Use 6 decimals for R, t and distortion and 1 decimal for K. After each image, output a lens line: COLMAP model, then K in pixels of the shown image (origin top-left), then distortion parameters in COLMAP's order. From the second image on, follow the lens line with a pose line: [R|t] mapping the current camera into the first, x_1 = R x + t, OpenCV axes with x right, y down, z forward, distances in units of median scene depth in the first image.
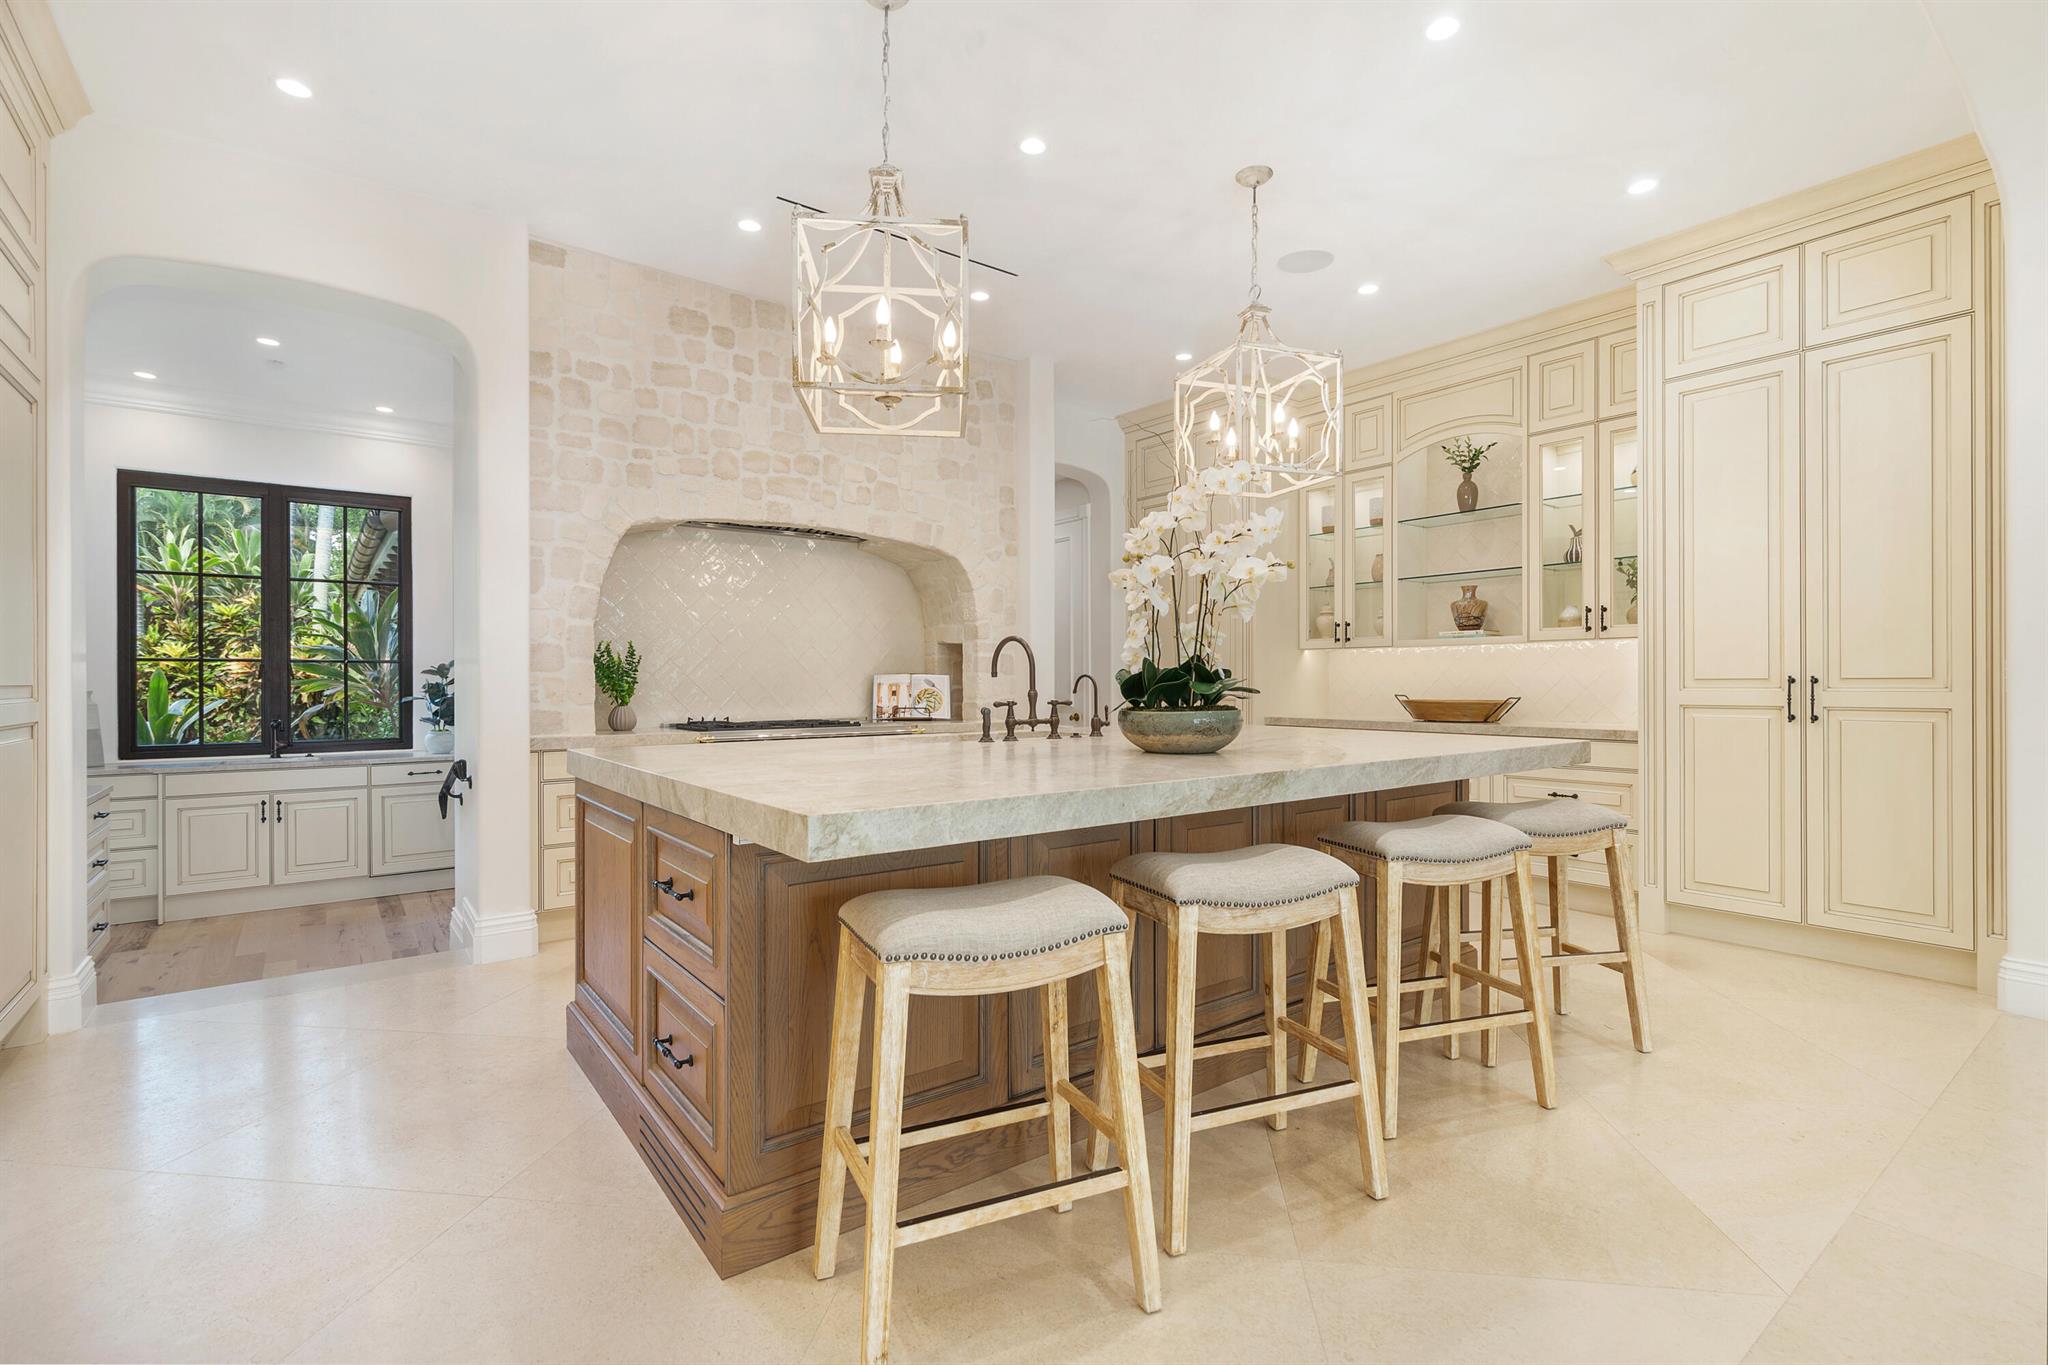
lens RADIAL K [[927.8, 0, 1023.6], [0, 927.8, 691.1], [0, 0, 1]] dist [-0.000801, -0.000578]
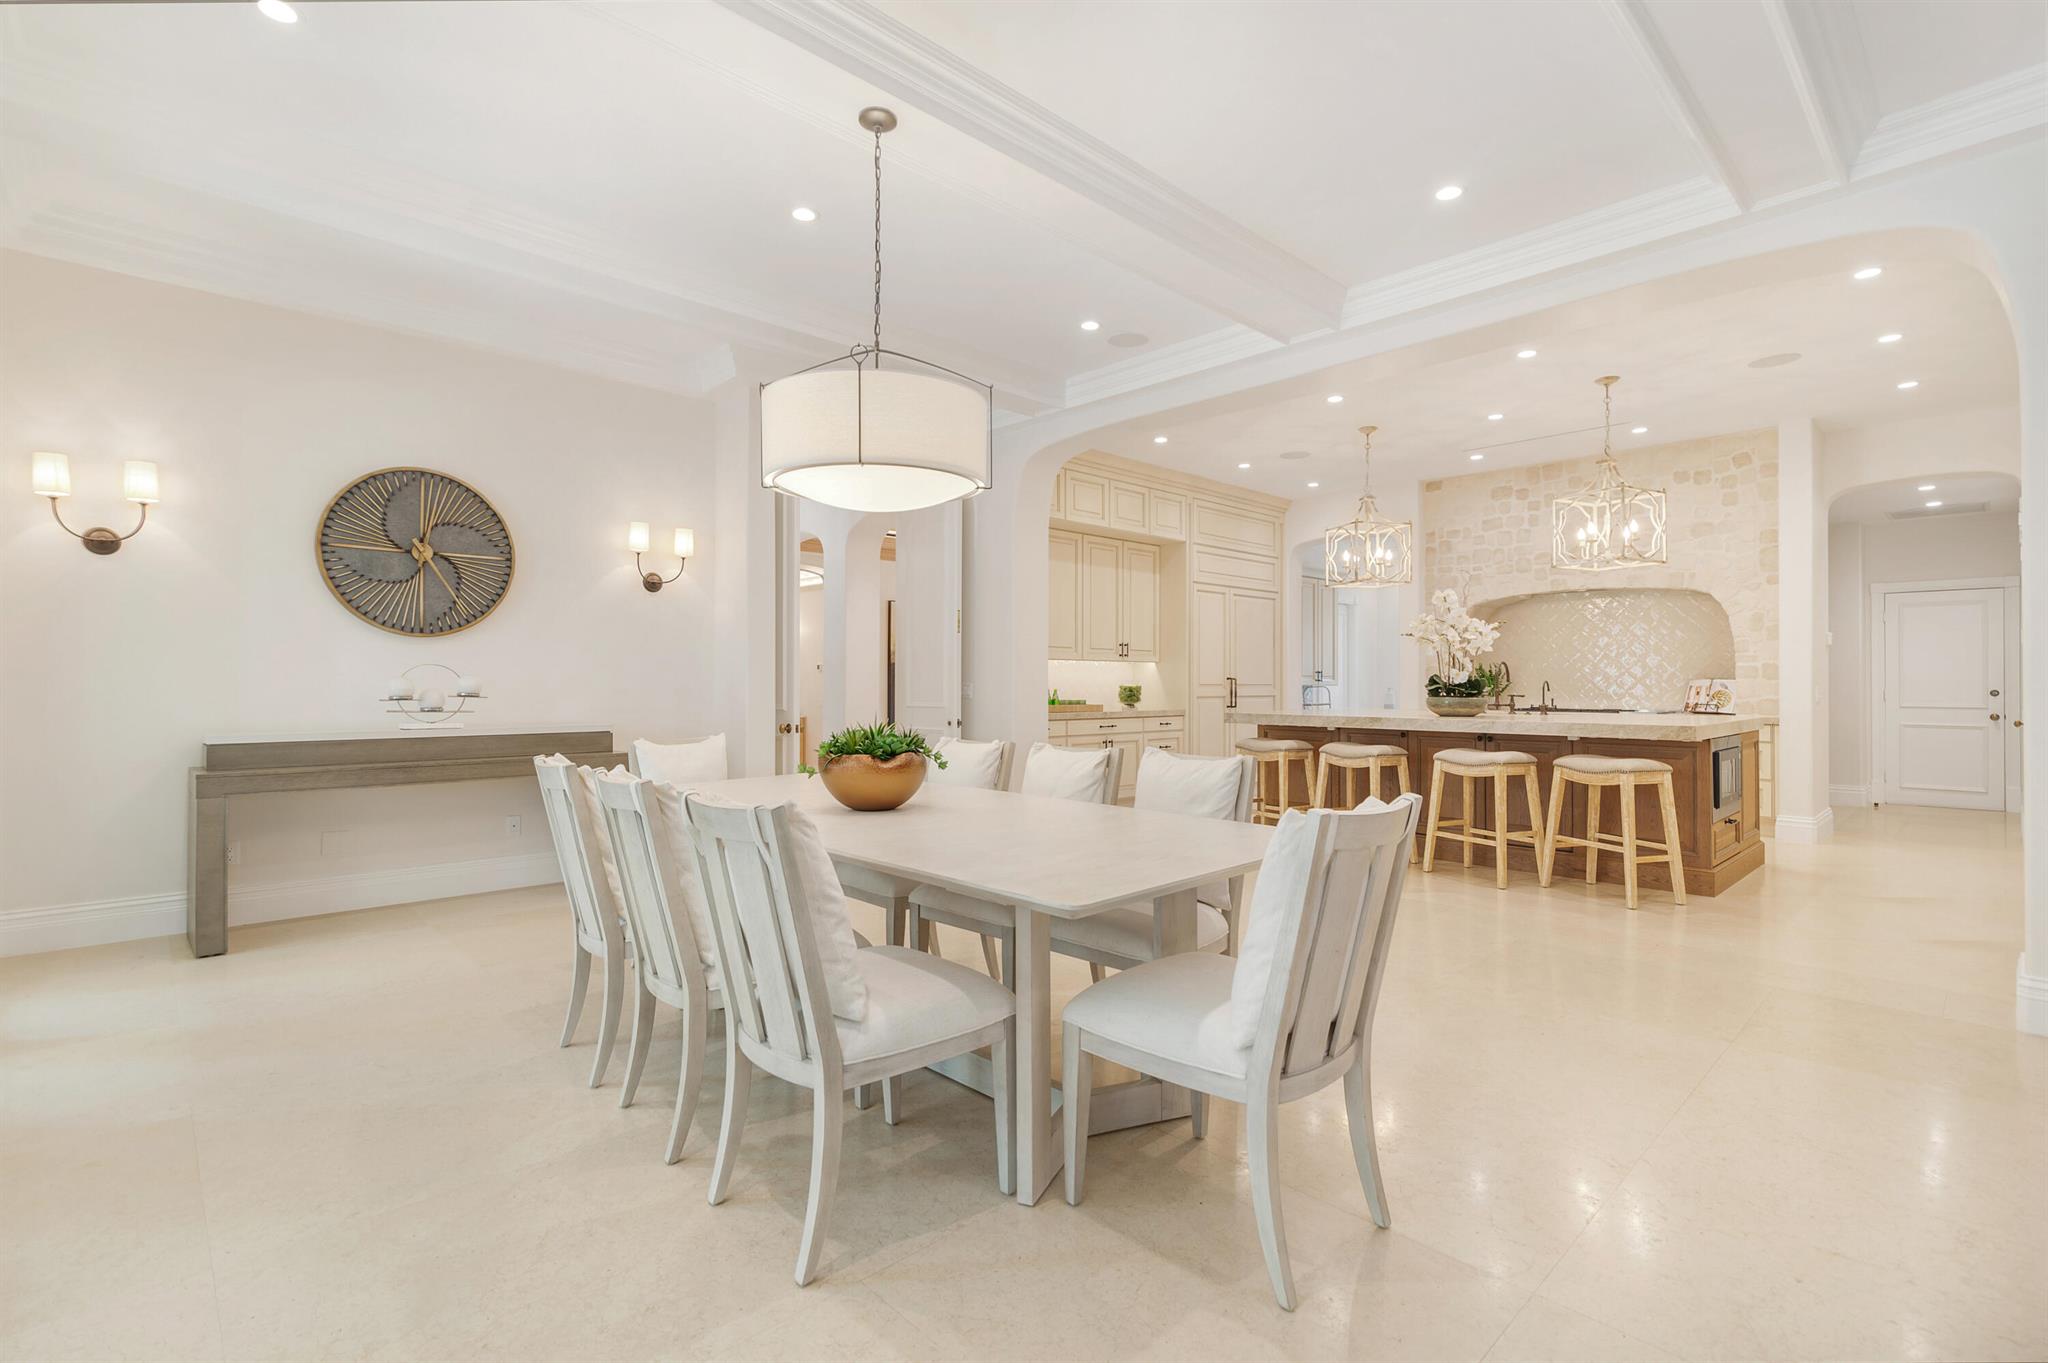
lens RADIAL K [[934.1, 0, 1023.1], [0, 934.1, 673.1], [0, 0, 1]] dist [0.001944, 0.000497]
pose [[0.108968, -0.008415, -0.994010, 1.319699], [-0.013094, 0.999865, -0.009900, -0.000934], [0.993959, 0.014095, 0.108843, -0.157552]]
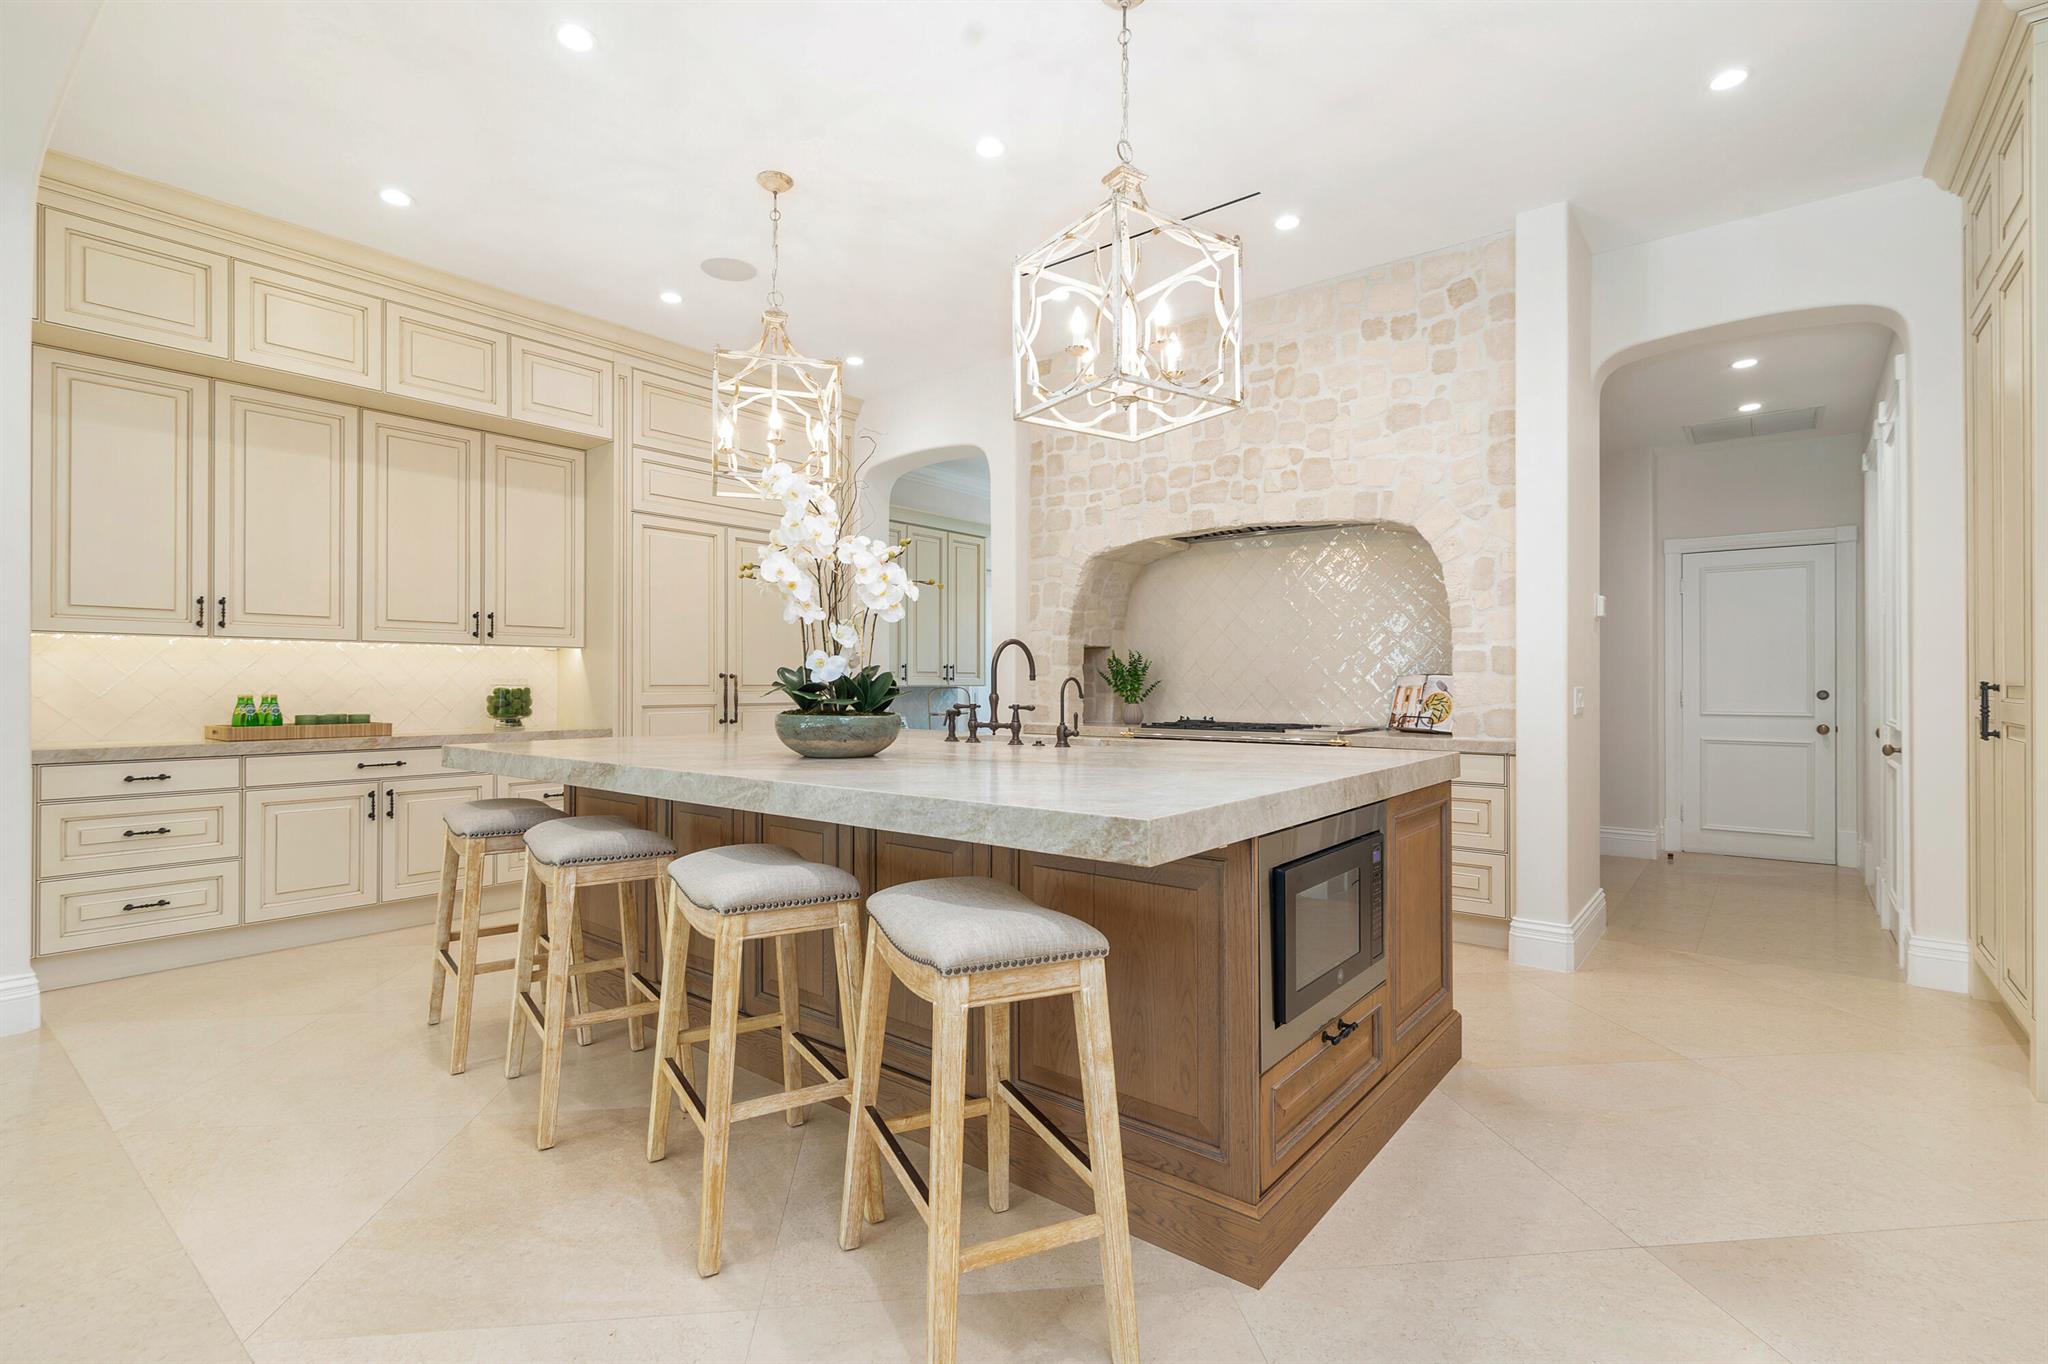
lens RADIAL K [[937.9, 0, 1028.1], [0, 937.9, 676.0], [0, 0, 1]] dist [0.003712, 0.000190]
pose [[0.245697, -0.004862, -0.969334, 0.692761], [-0.011161, 0.999907, -0.007844, -0.008490], [0.969282, 0.012746, 0.245620, 0.554211]]
